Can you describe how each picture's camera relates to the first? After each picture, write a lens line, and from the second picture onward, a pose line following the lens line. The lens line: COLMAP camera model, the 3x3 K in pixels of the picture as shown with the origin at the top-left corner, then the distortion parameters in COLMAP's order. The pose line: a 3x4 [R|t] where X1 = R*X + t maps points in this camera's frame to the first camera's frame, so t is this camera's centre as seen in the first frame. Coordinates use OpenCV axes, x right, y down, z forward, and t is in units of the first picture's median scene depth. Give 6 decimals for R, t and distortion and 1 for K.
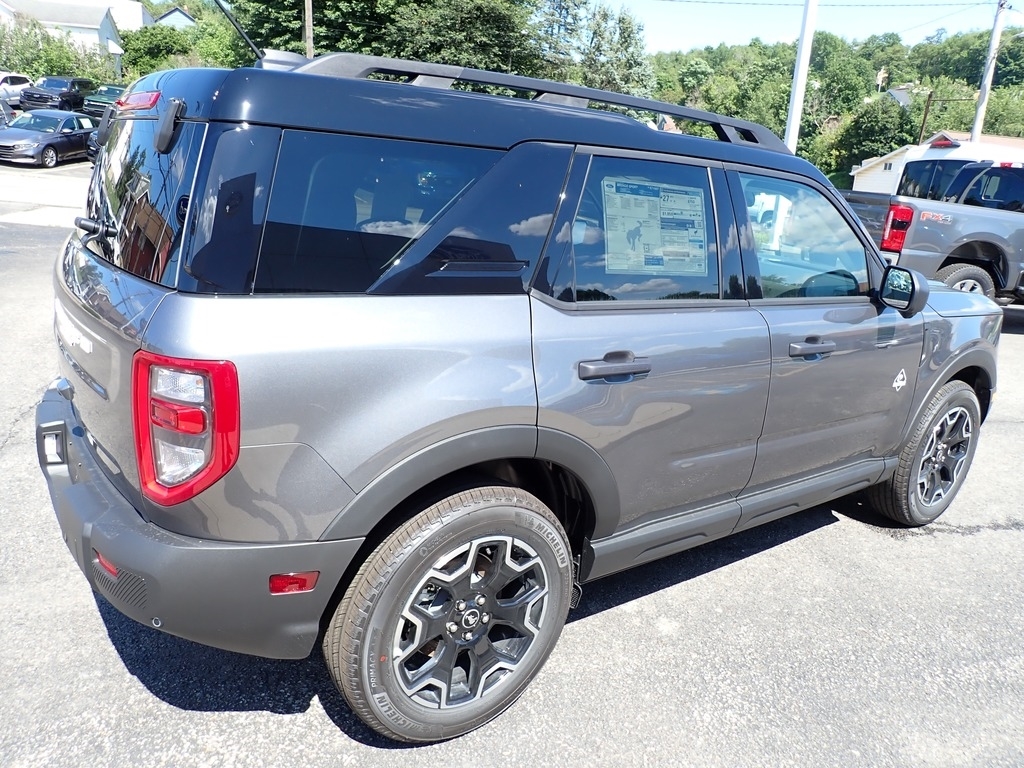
lens RADIAL K [[756.9, 0, 519.3], [0, 756.9, 378.0], [0, 0, 1]] dist [0.000578, -0.012889]
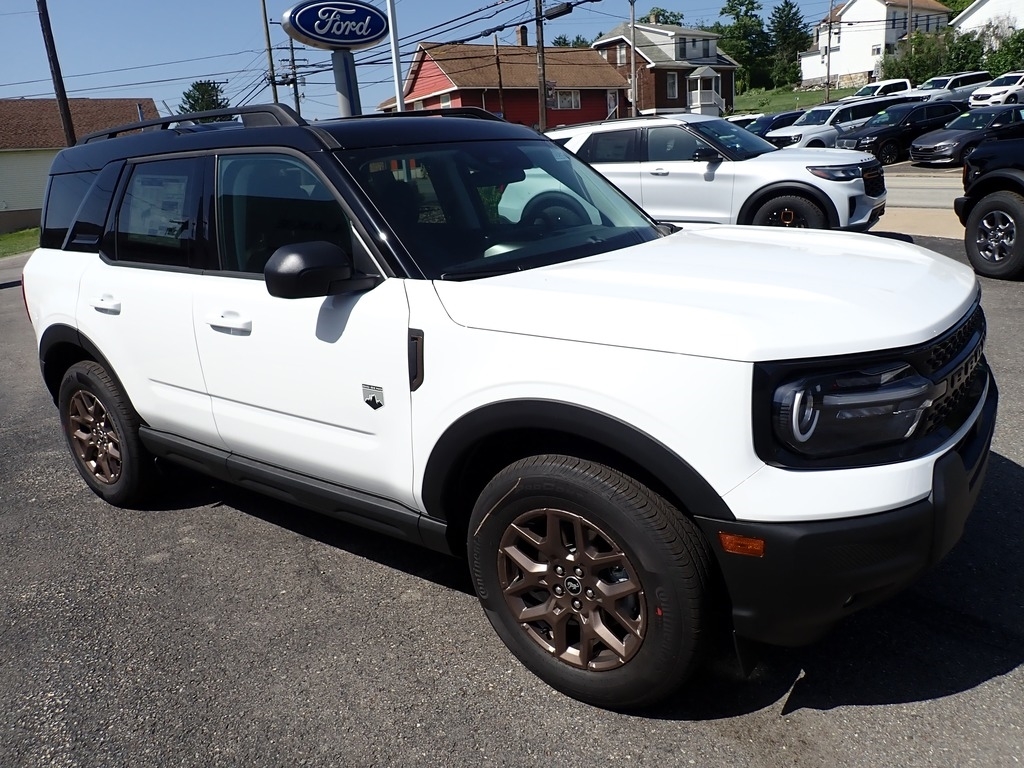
lens RADIAL K [[756.9, 0, 515.7], [0, 756.9, 388.6], [0, 0, 1]] dist [0.000578, -0.012889]
pose [[0.295816, 0.182564, -0.937637, 1.767842], [-0.170703, 0.975870, 0.136153, -0.185834], [0.939869, 0.119781, 0.319842, 1.263819]]
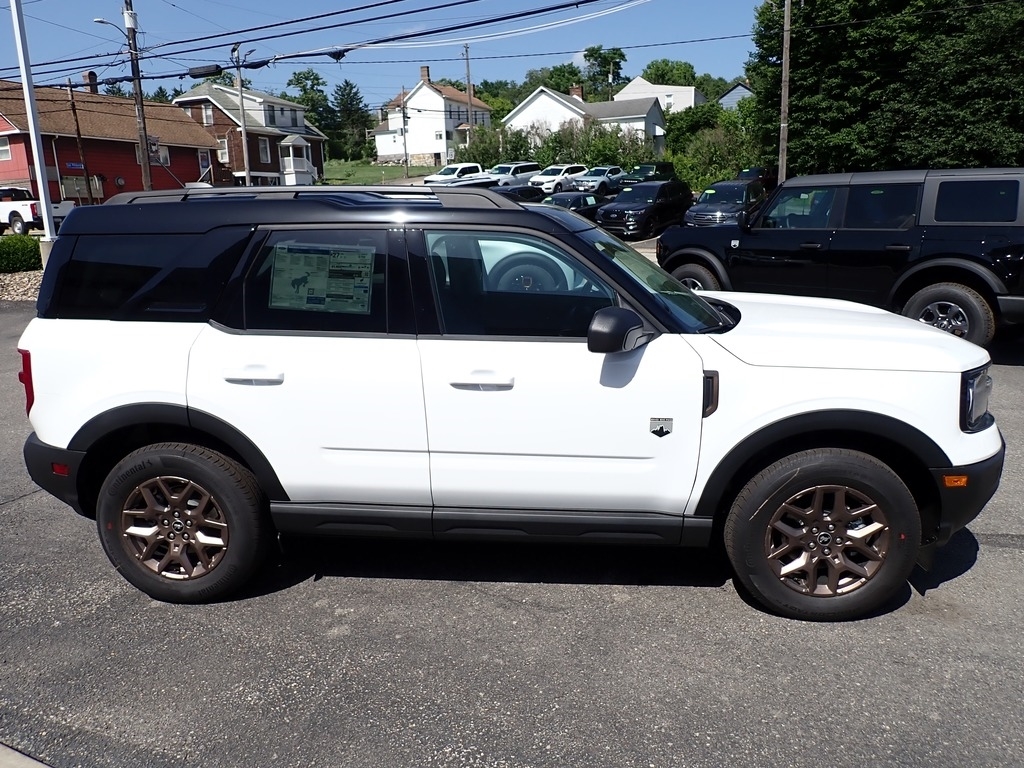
lens RADIAL K [[756.9, 0, 508.0], [0, 756.9, 380.1], [0, 0, 1]] dist [0.000578, -0.012889]
pose [[0.749433, 0.062312, -0.659142, 1.402481], [-0.107036, 0.993868, -0.027743, -0.015010], [0.653371, 0.091343, 0.751507, 0.221699]]
